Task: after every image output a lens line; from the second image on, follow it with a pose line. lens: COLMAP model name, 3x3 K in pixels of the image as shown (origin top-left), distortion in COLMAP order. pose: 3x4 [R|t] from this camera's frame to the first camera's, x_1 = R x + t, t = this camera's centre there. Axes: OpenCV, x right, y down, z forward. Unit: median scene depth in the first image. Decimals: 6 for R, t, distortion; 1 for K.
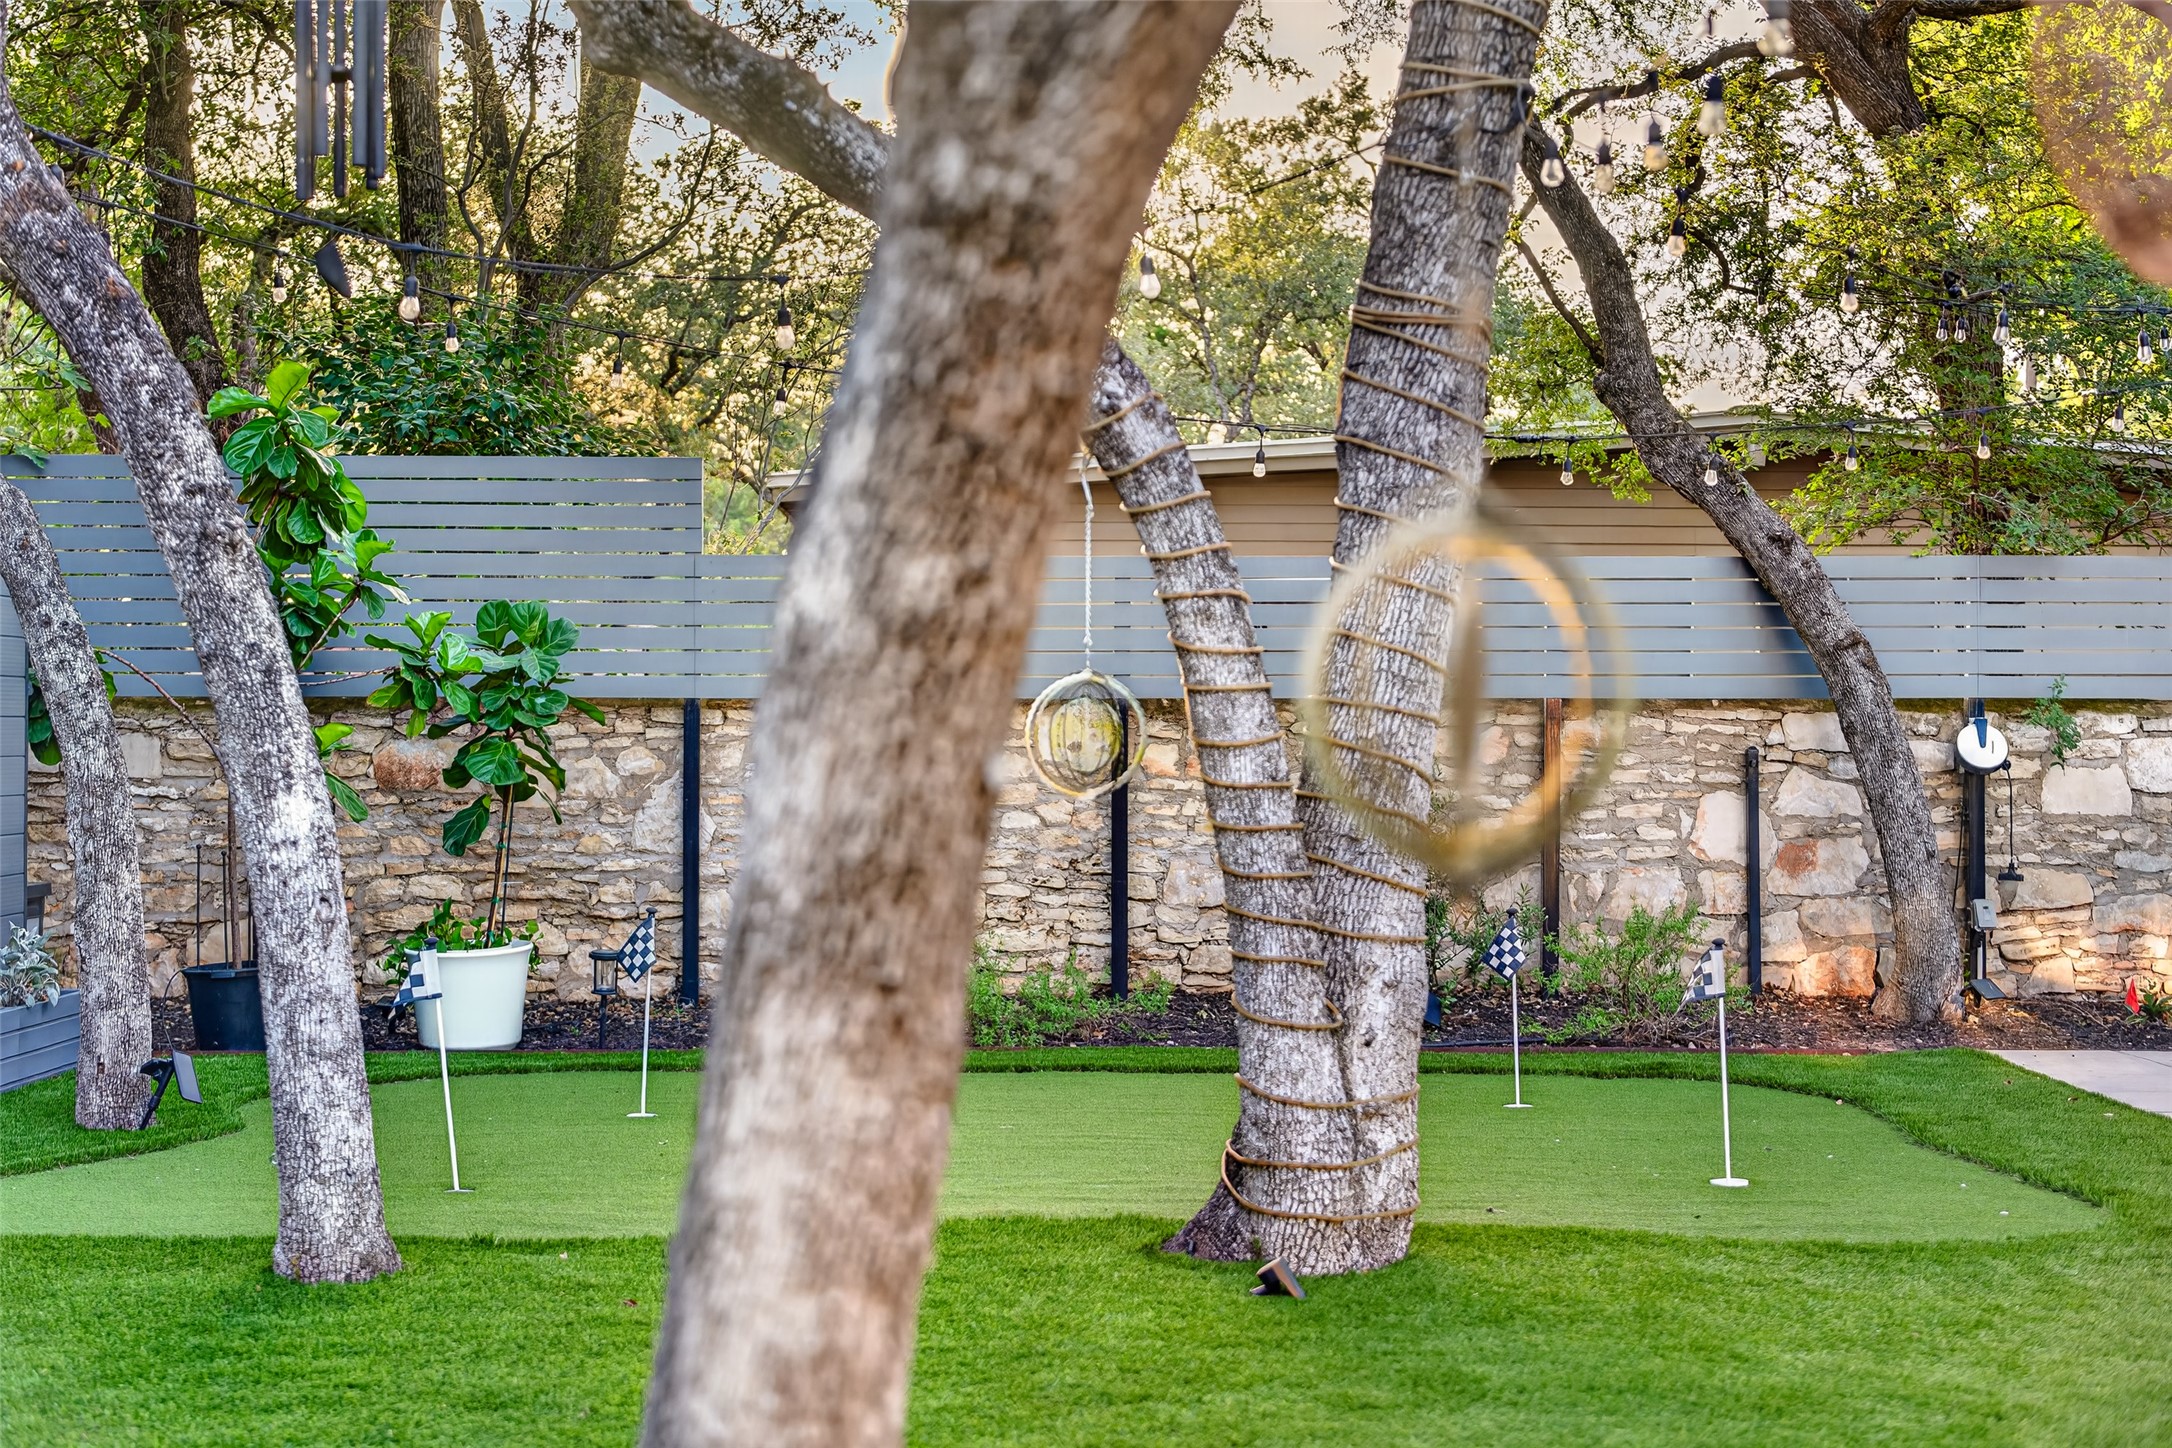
lens RADIAL K [[5747.5, 0, 1086.0], [0, 5747.5, 724.0], [0, 0, 1]] dist [0.003259, 0.671064]
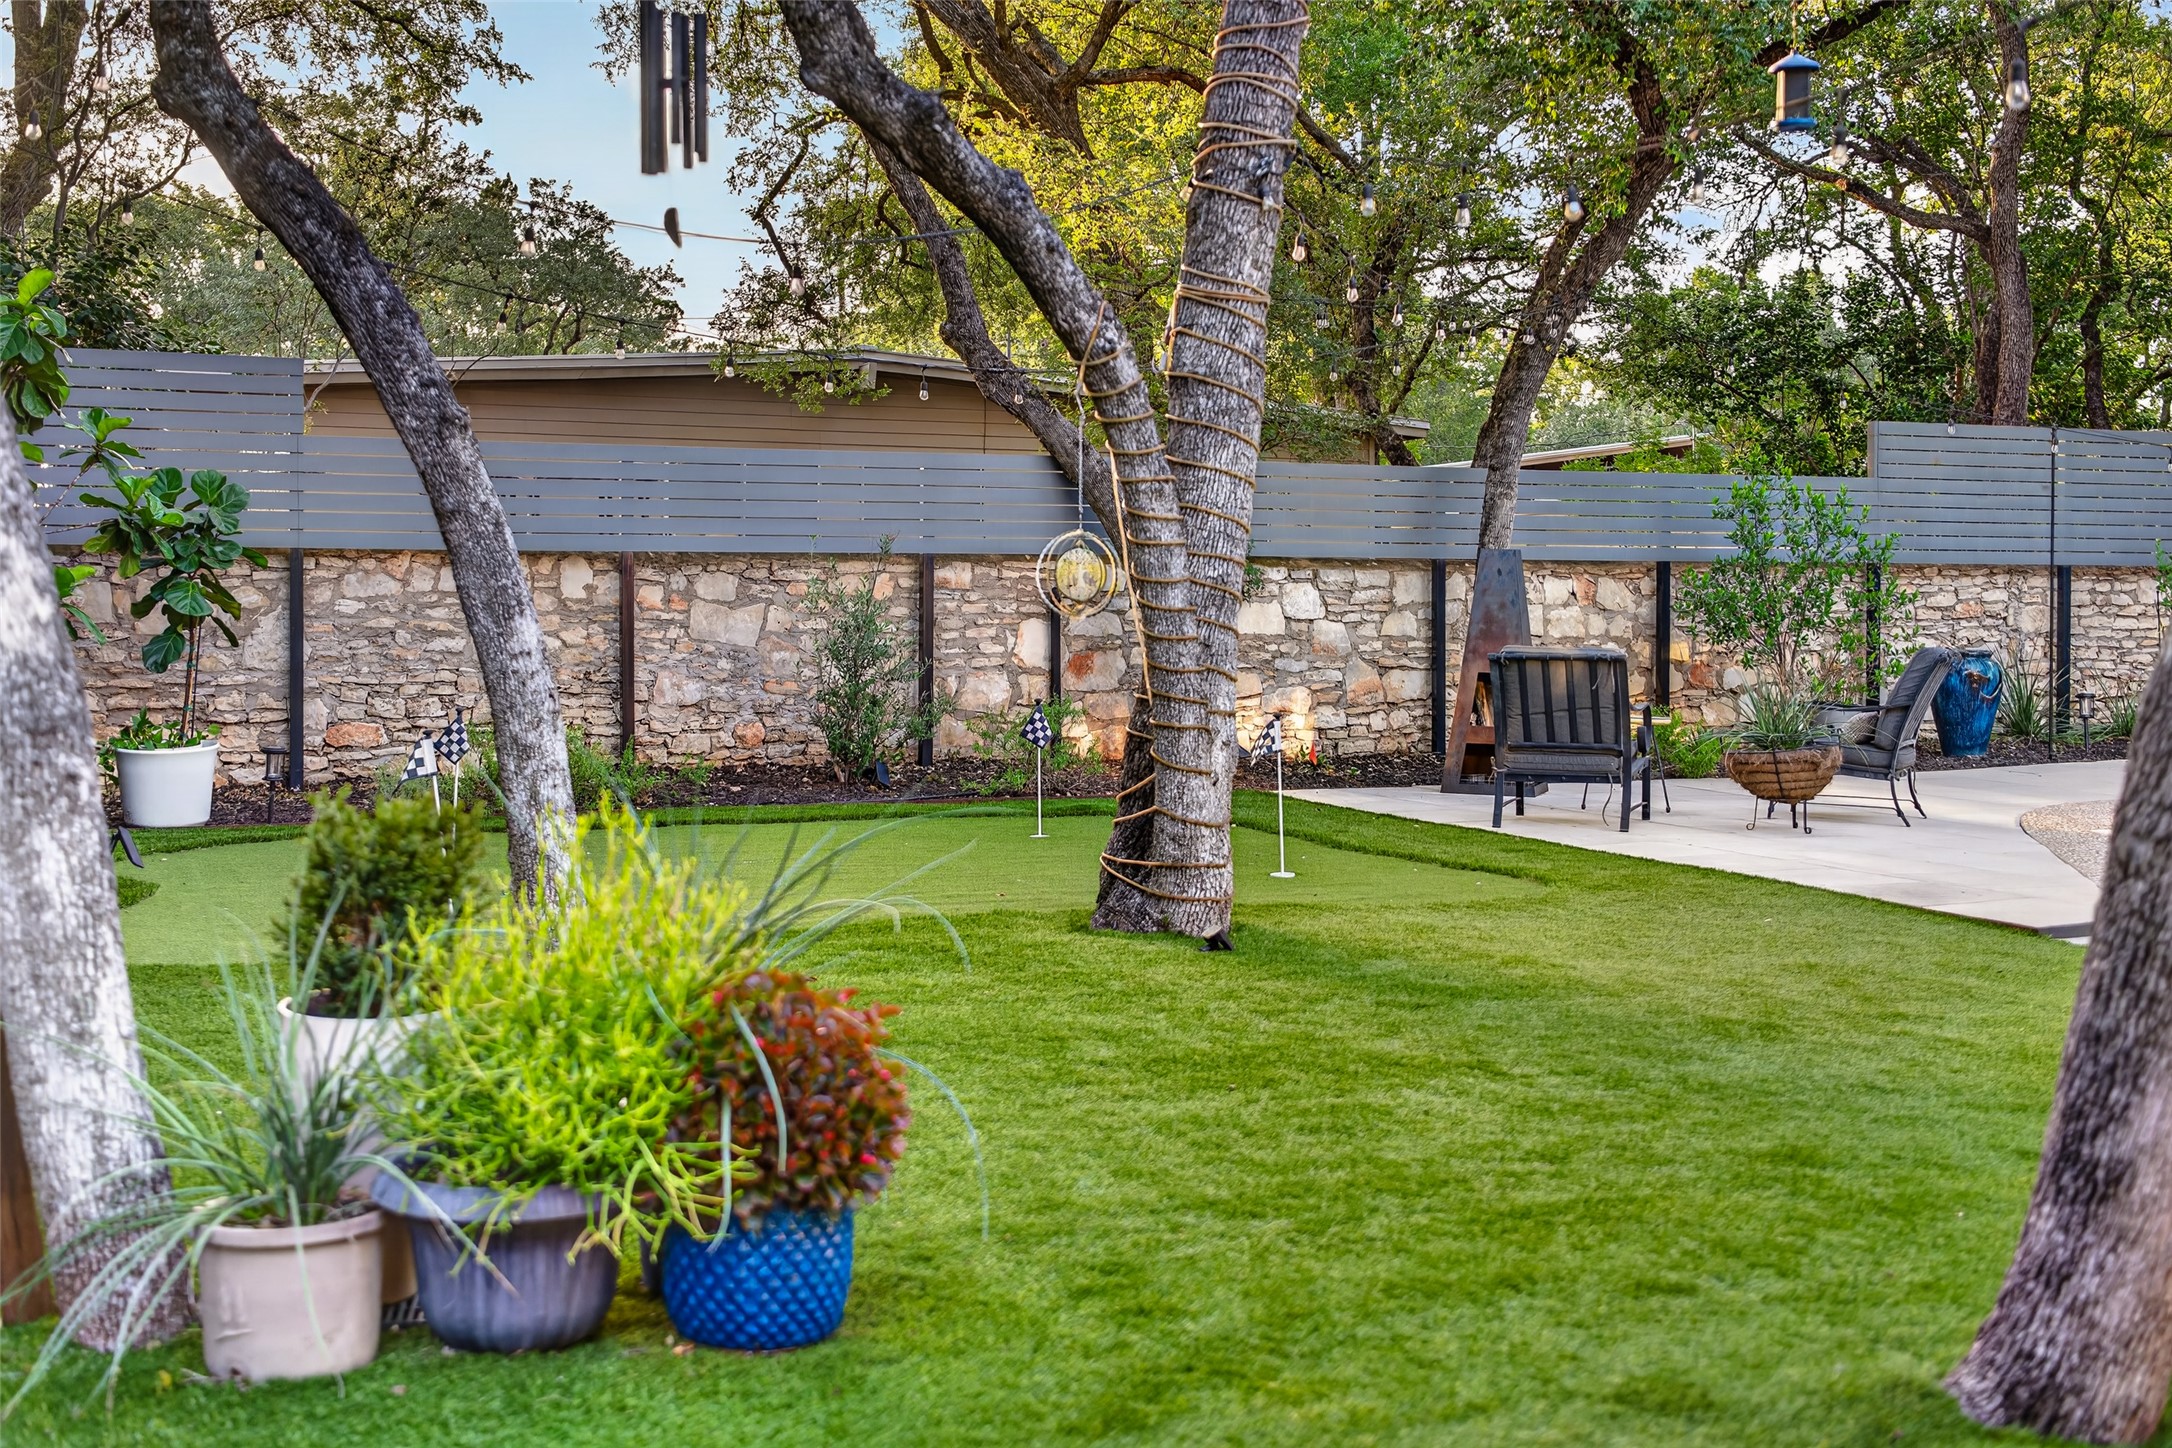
lens RADIAL K [[5747.5, 0, 1086.0], [0, 5747.5, 724.0], [0, 0, 1]] dist [0.003259, 0.671064]
pose [[0.707626, -0.012658, 0.706474, -0.899026], [-0.001675, 0.999807, 0.019592, 0.009819], [-0.706585, -0.015048, 0.707468, -0.024868]]
